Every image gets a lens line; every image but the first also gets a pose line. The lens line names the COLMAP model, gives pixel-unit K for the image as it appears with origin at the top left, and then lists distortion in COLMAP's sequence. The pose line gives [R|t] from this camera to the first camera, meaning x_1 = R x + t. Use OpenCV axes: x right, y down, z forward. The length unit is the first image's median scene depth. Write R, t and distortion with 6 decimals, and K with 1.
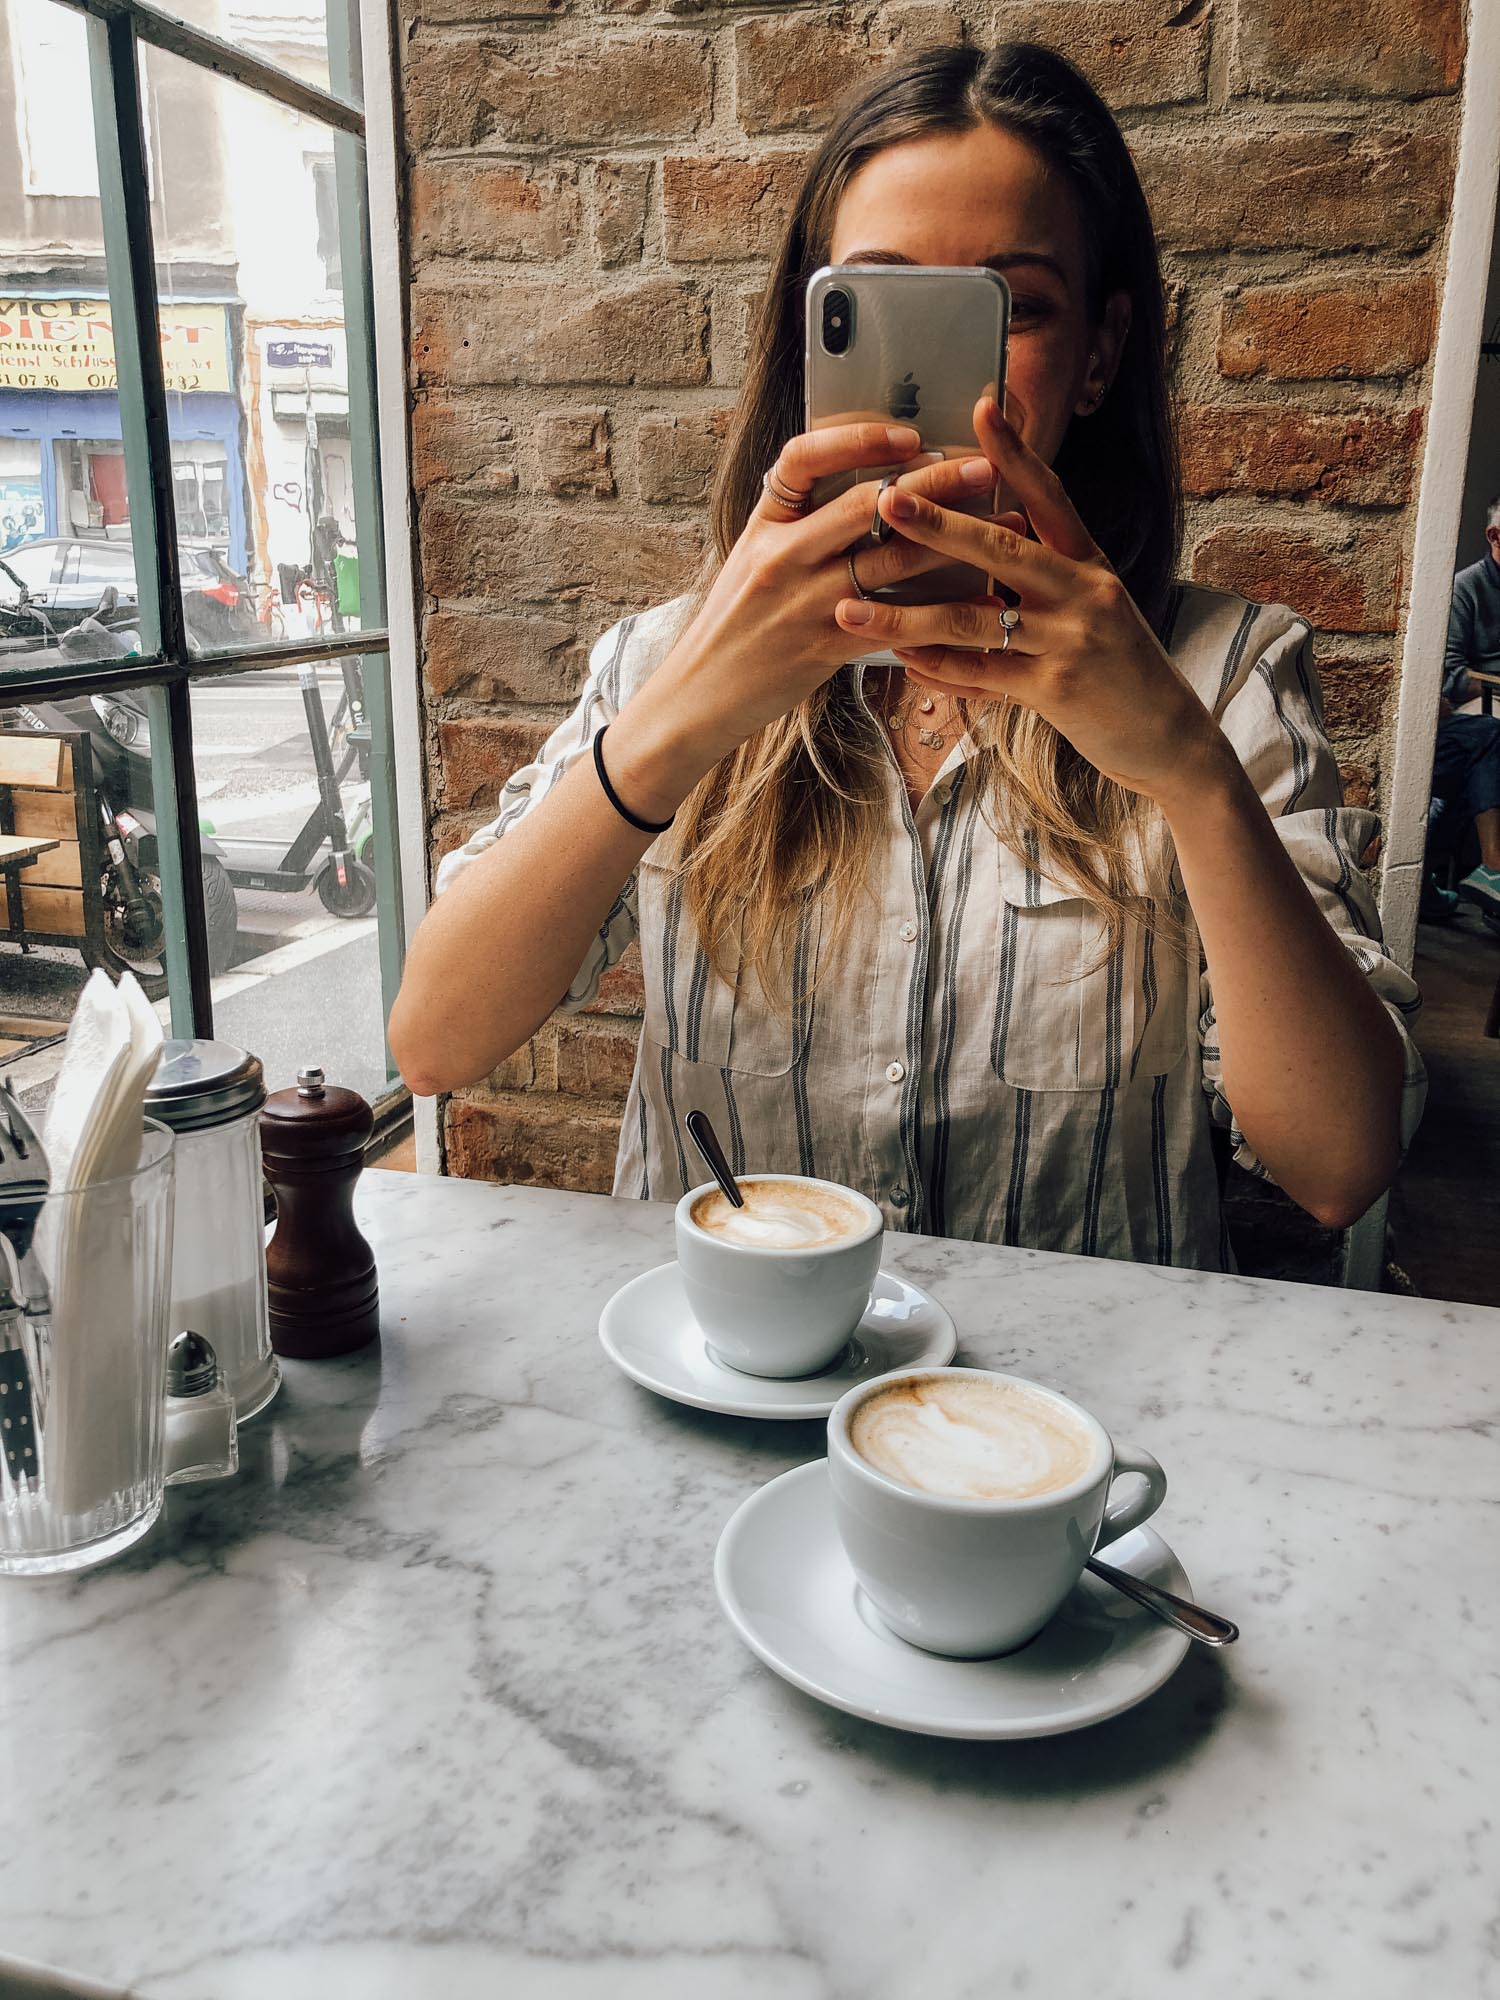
lens RADIAL K [[1622.7, 0, 748.0], [0, 1622.7, 1009.0], [0, 0, 1]] dist [-0.000069, 0.003218]
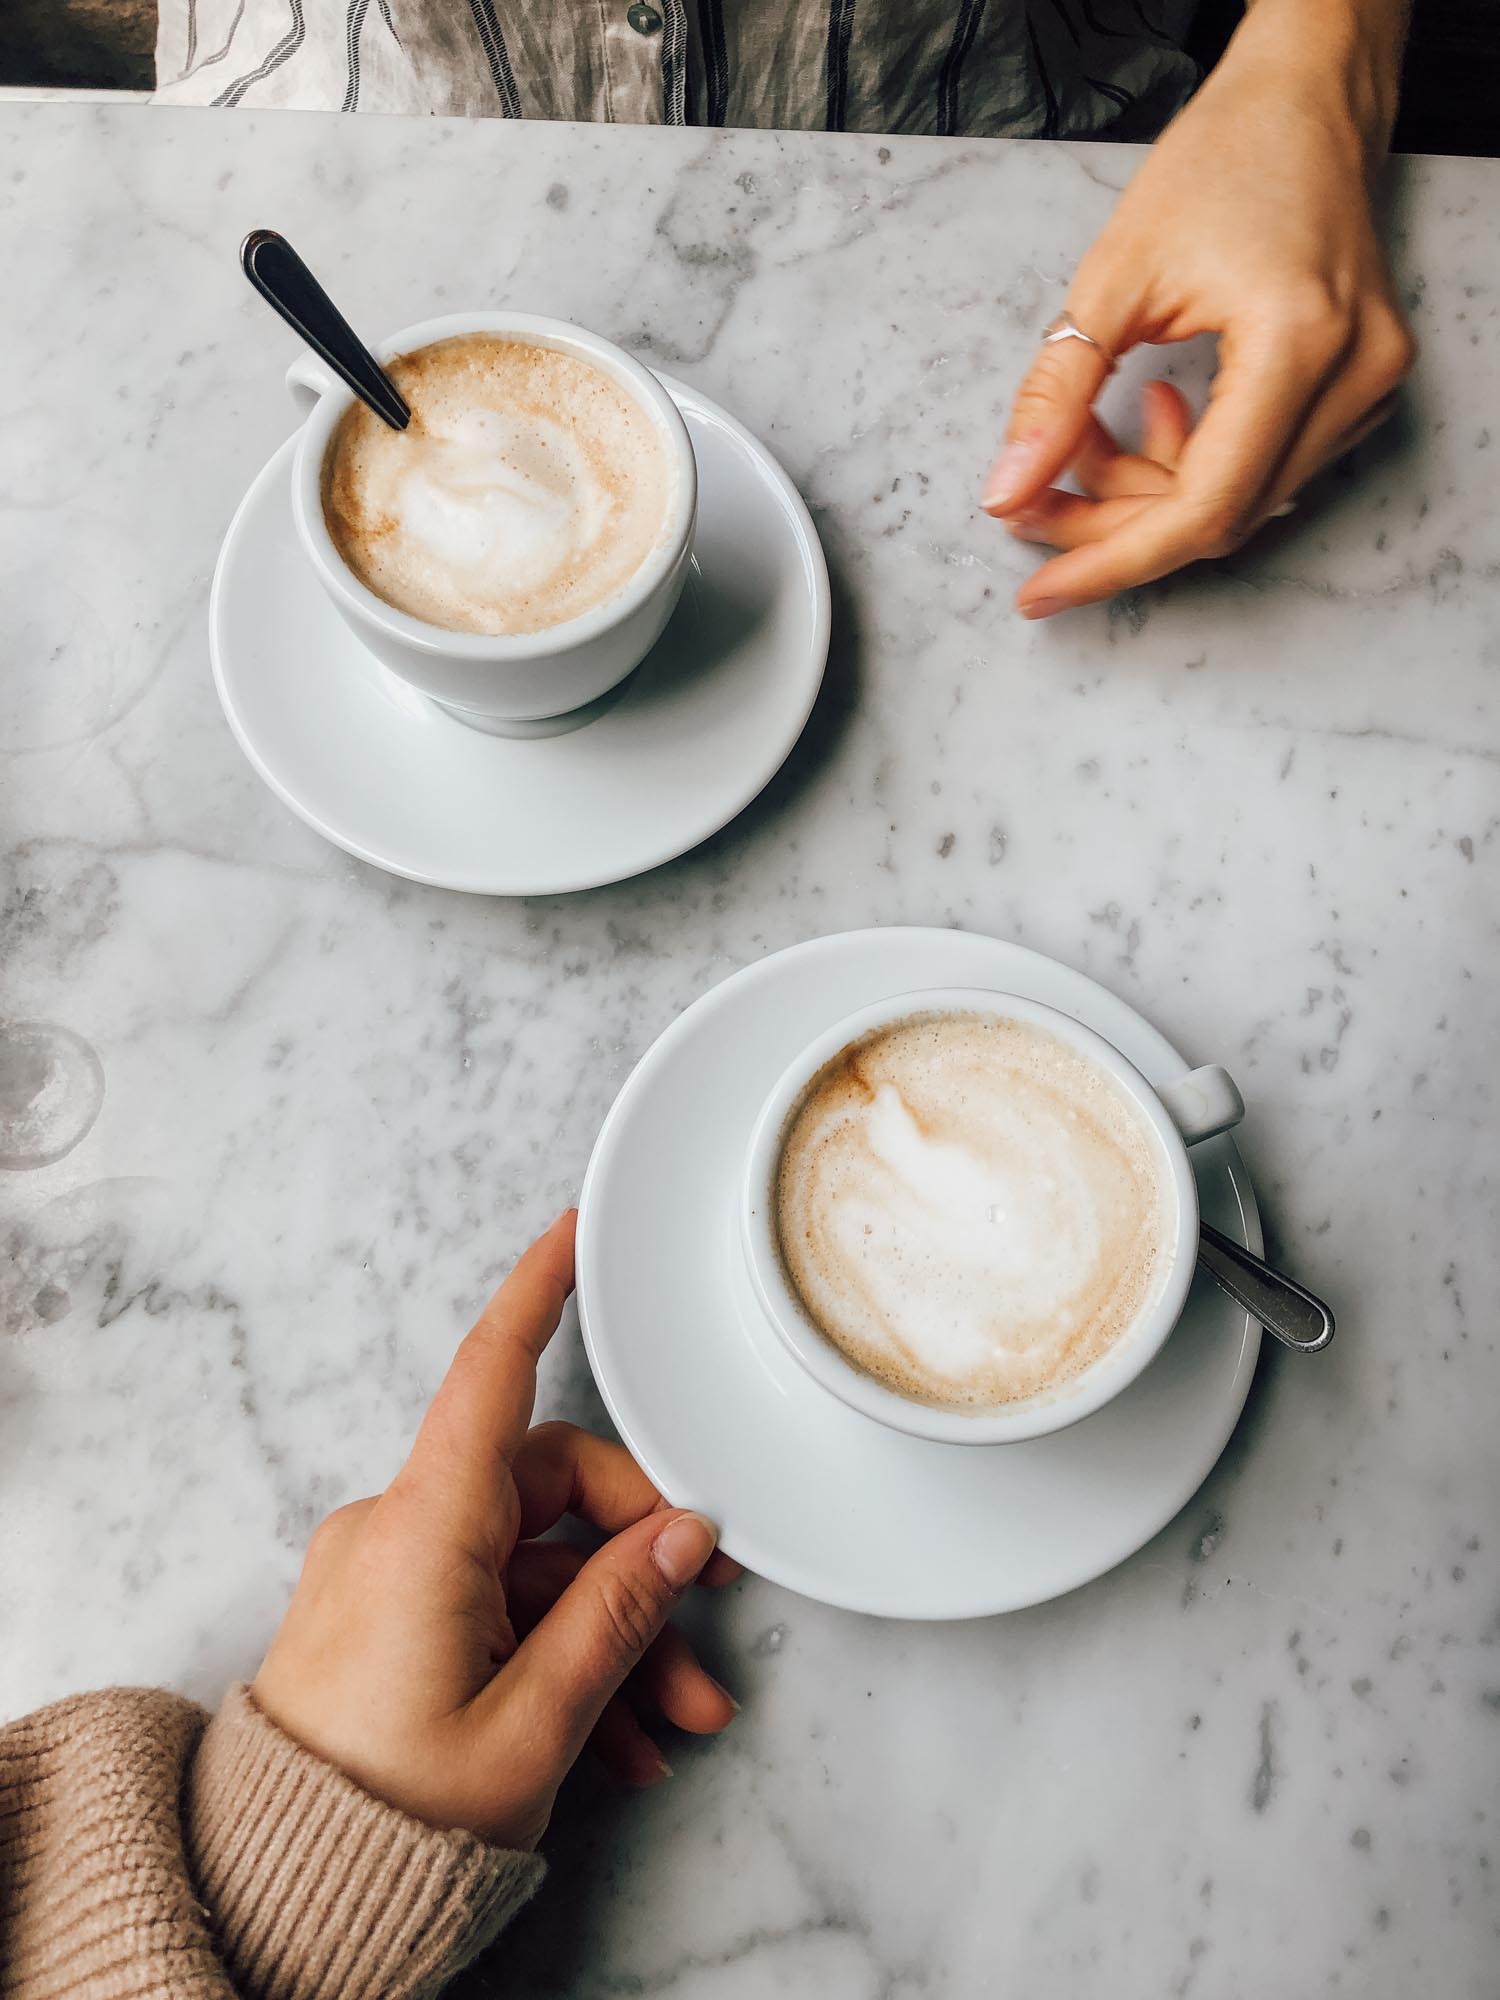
lens RADIAL K [[1622.7, 0, 766.8], [0, 1622.7, 996.6], [0, 0, 1]] dist [-0.000069, 0.003218]
pose [[0.969784, -0.229113, 0.083823, 0.027331], [0.049016, 0.519561, 0.853026, -0.279805], [-0.238991, -0.823142, 0.515092, 0.710251]]
